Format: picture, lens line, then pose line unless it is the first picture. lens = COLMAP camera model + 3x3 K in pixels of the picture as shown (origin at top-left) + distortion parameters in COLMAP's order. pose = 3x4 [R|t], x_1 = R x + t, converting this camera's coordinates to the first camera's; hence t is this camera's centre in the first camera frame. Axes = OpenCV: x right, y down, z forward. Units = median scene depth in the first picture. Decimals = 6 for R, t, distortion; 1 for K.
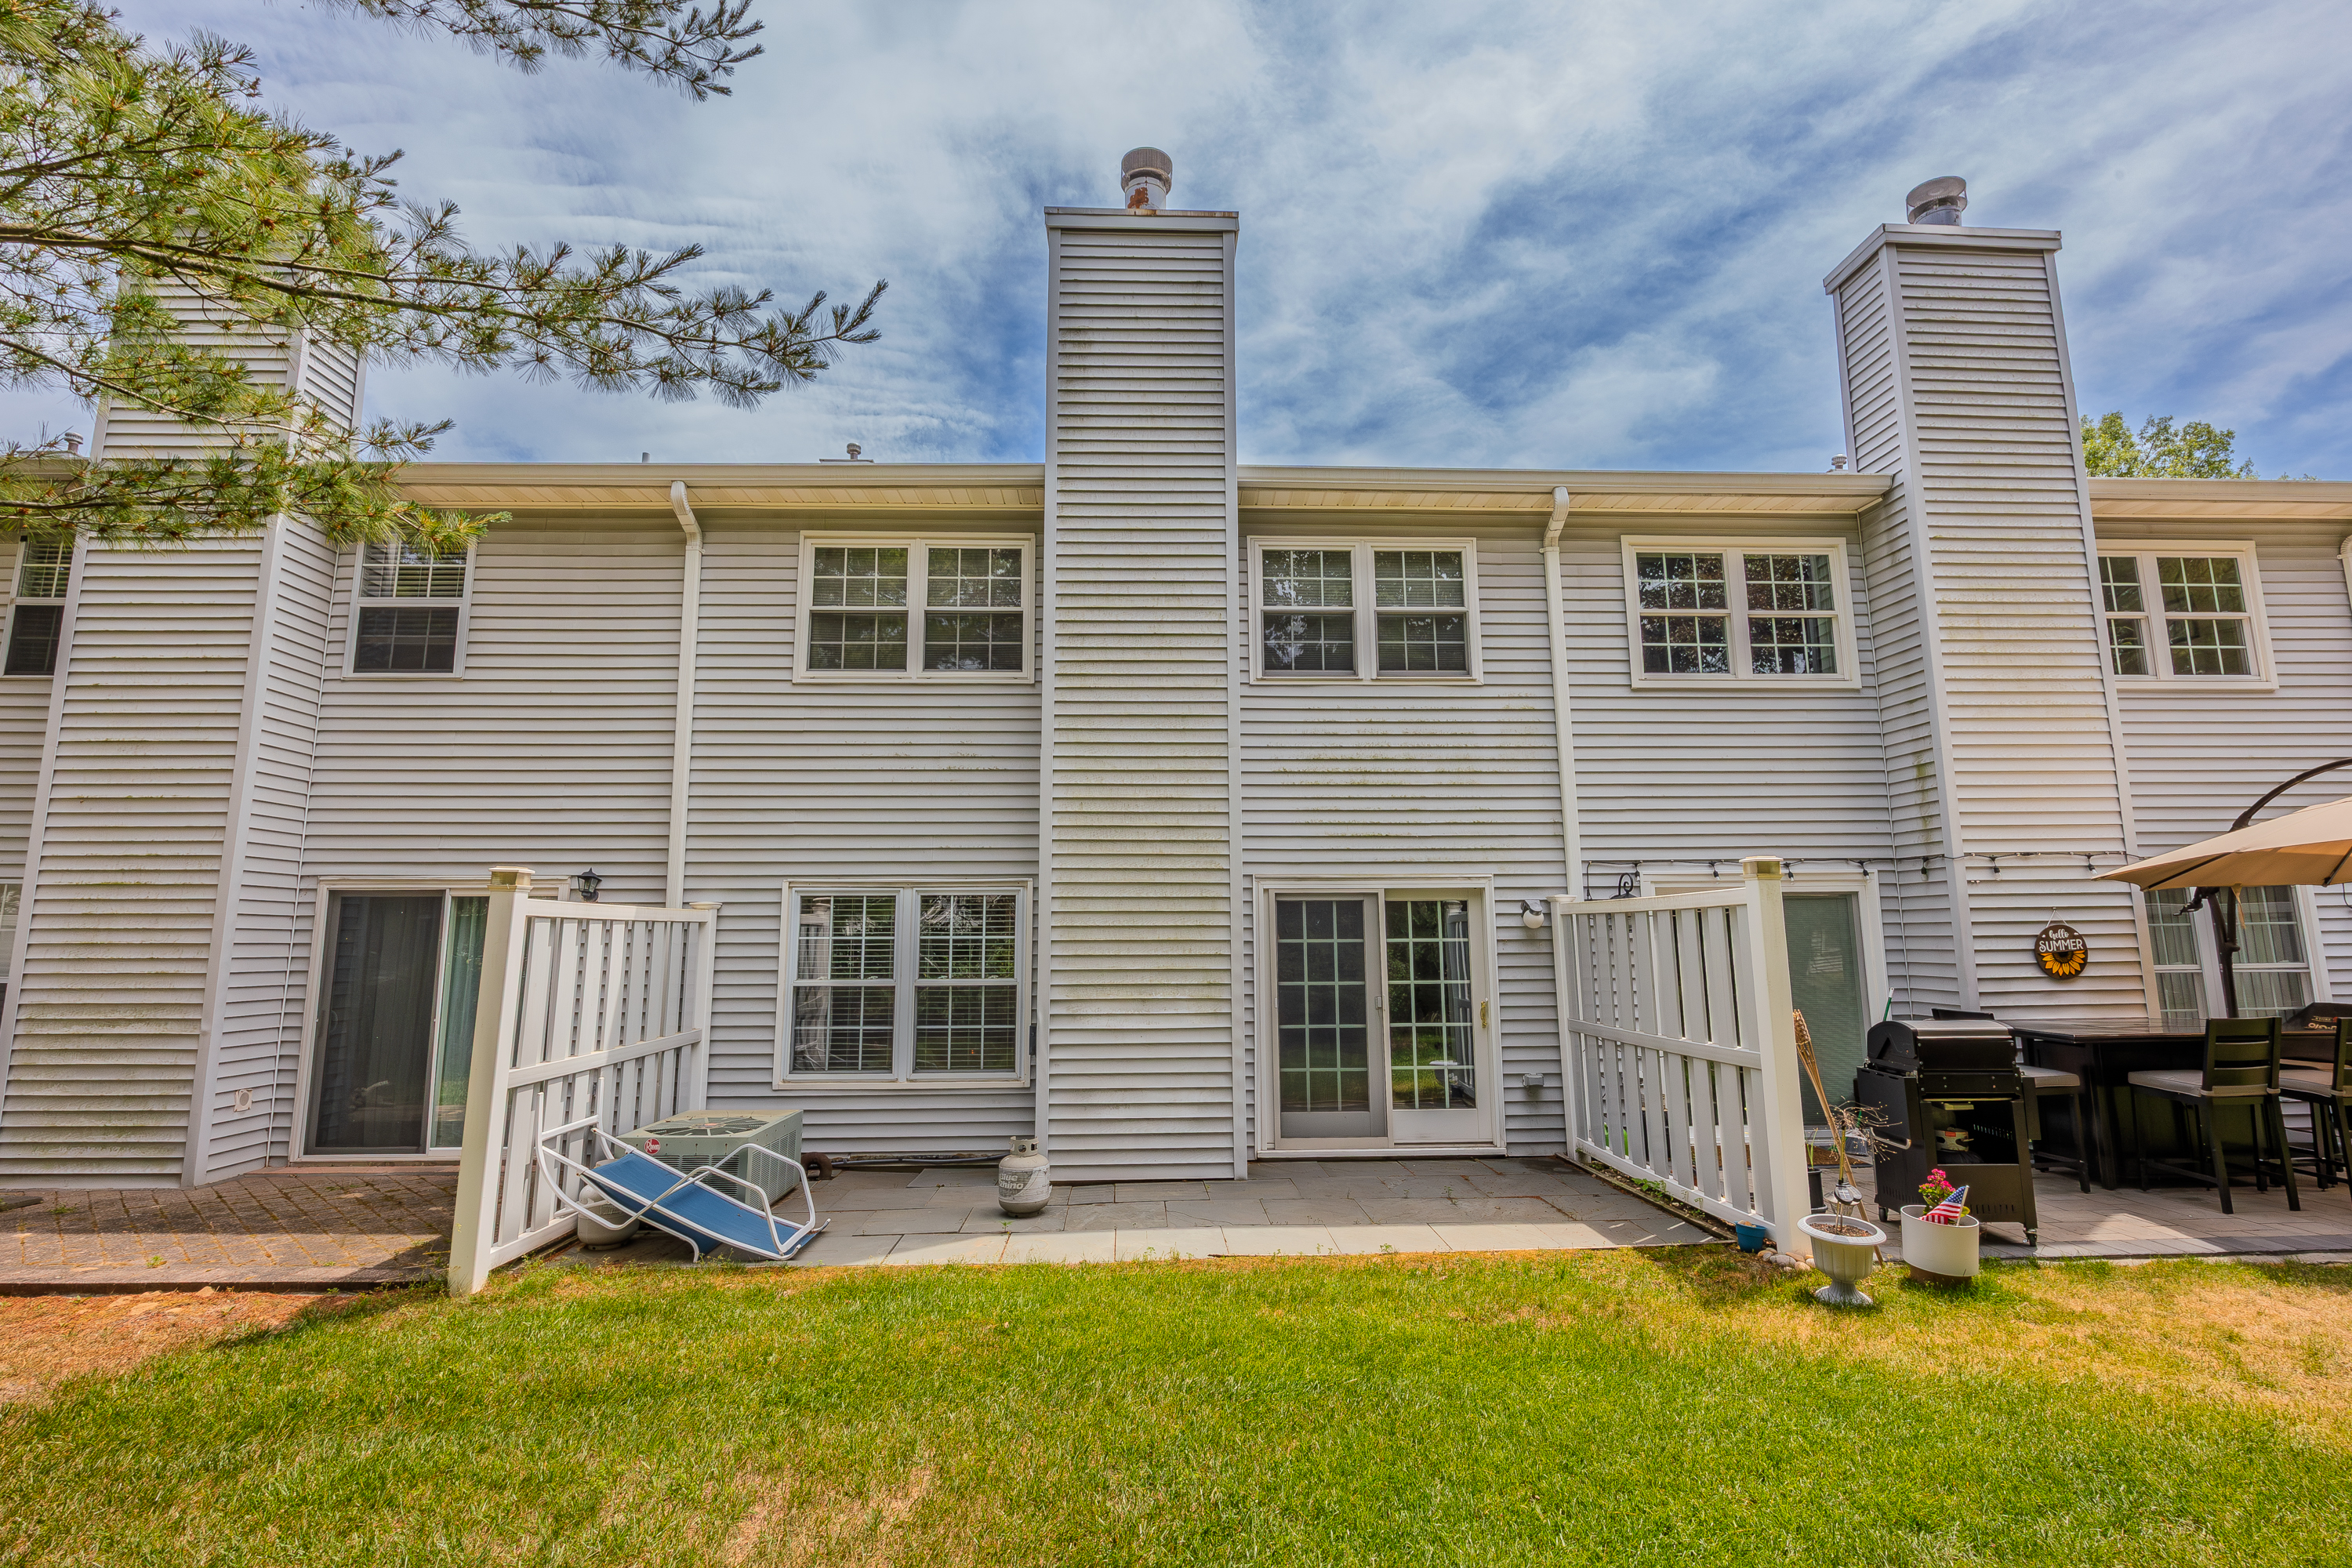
lens RADIAL K [[1071.9, 0, 1176.0], [0, 1071.9, 784.0], [0, 0, 1]] dist [-0.010433, 0.000834]
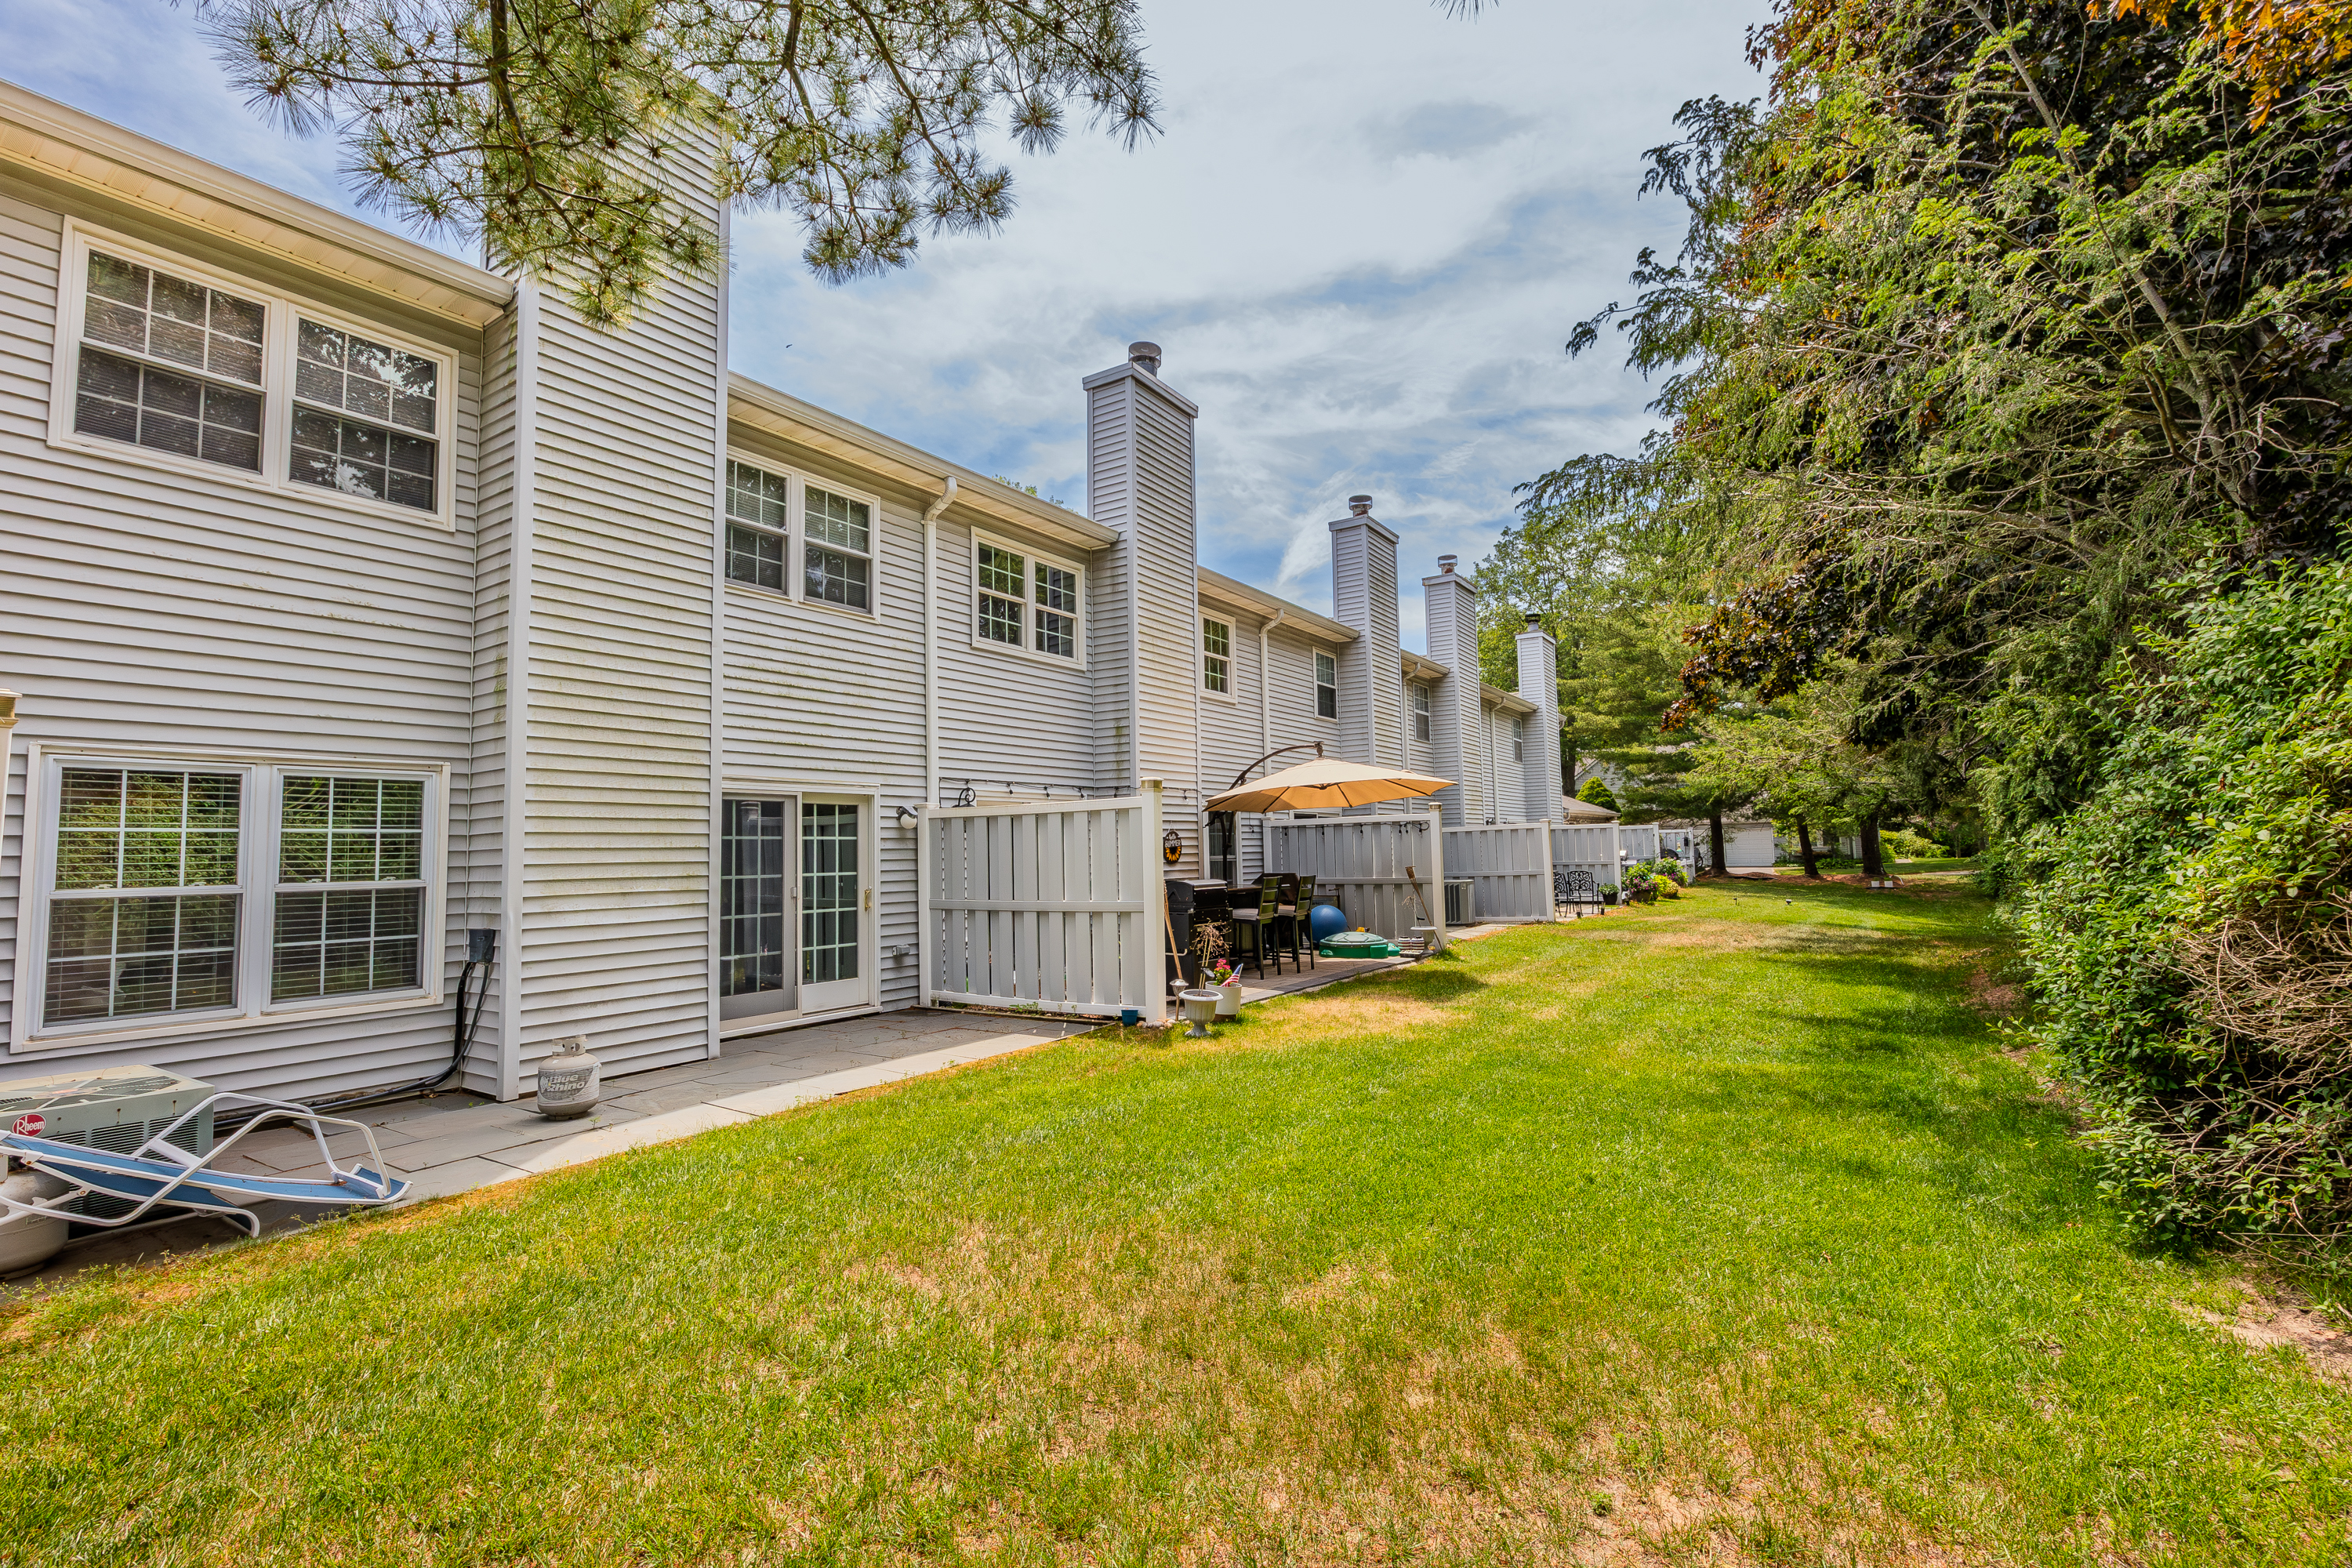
lens RADIAL K [[1023.6, 0, 1177.6], [0, 1023.6, 796.5], [0, 0, 1]] dist [-0.014874, 0.000397]
pose [[0.587178, 0.038300, 0.808551, -0.443026], [-0.099082, 0.994769, 0.024834, 0.037118], [-0.803371, -0.094695, 0.587902, 0.056649]]
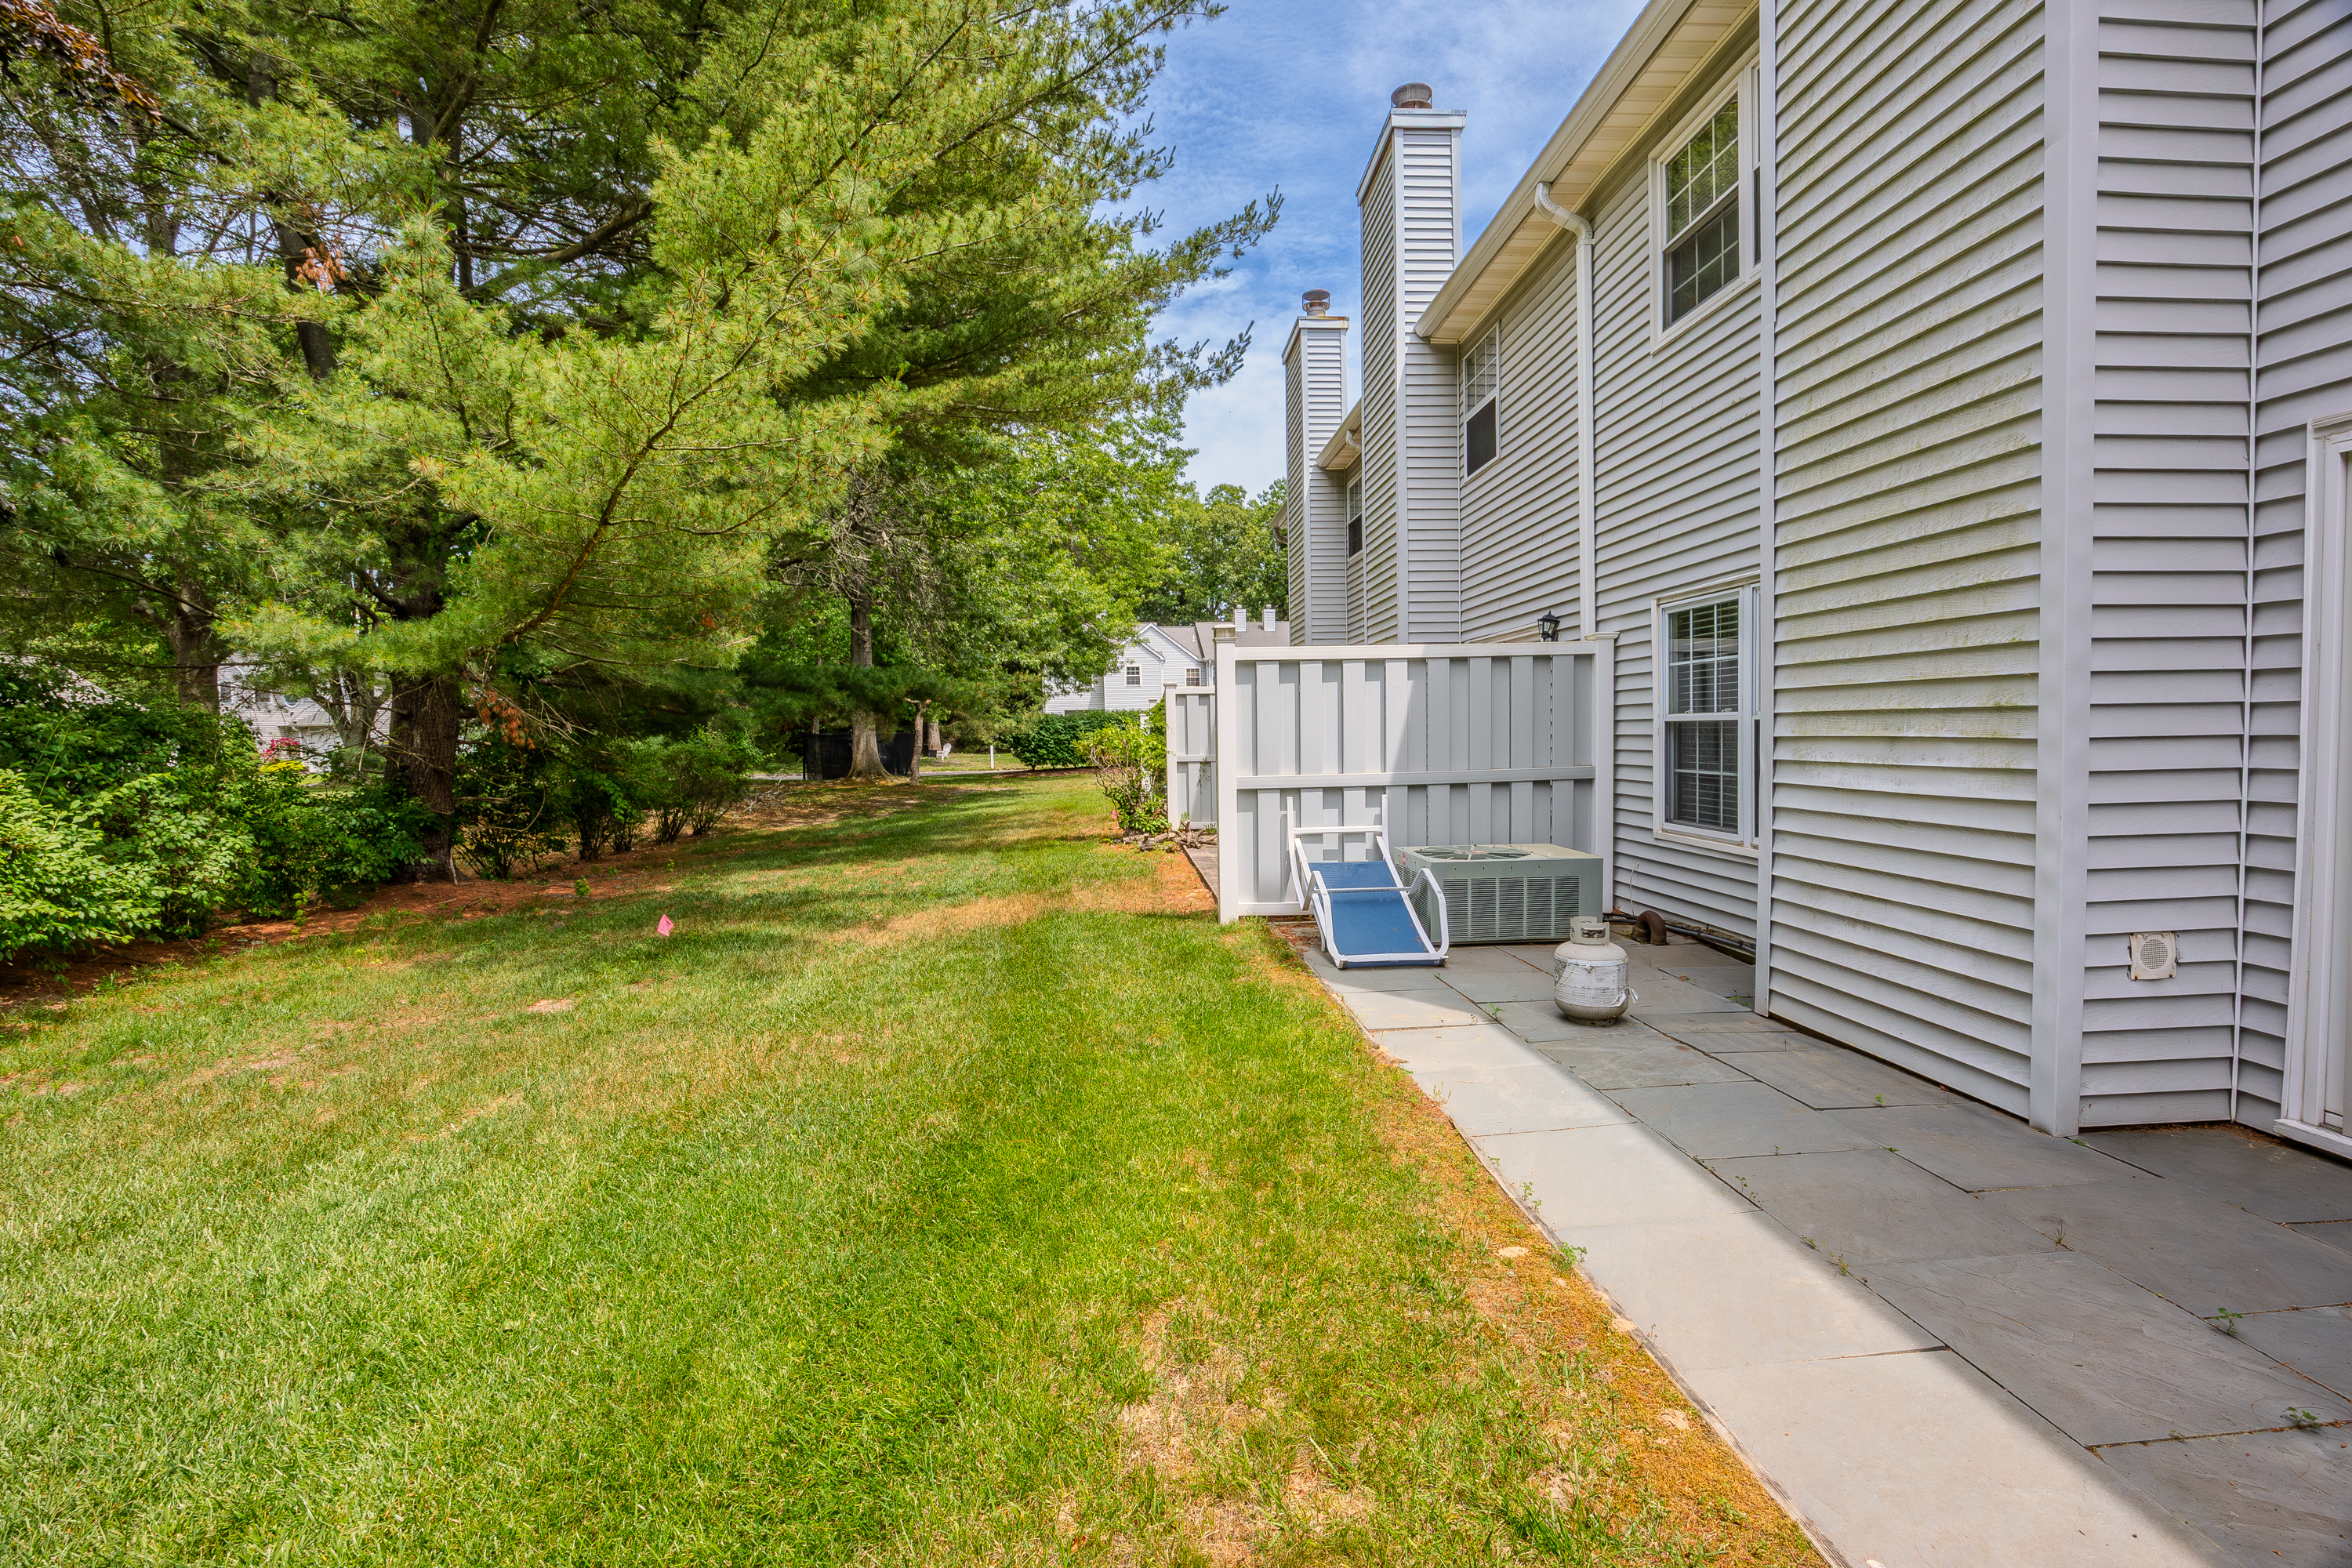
lens RADIAL K [[1011.1, 0, 1183.5], [0, 1011.1, 786.0], [0, 0, 1]] dist [-0.011593, -0.000095]
pose [[0.024244, 0.057390, -0.998057, 0.418157], [0.167384, 0.984025, 0.060649, 0.123341], [0.985594, -0.168529, 0.014251, 0.587173]]
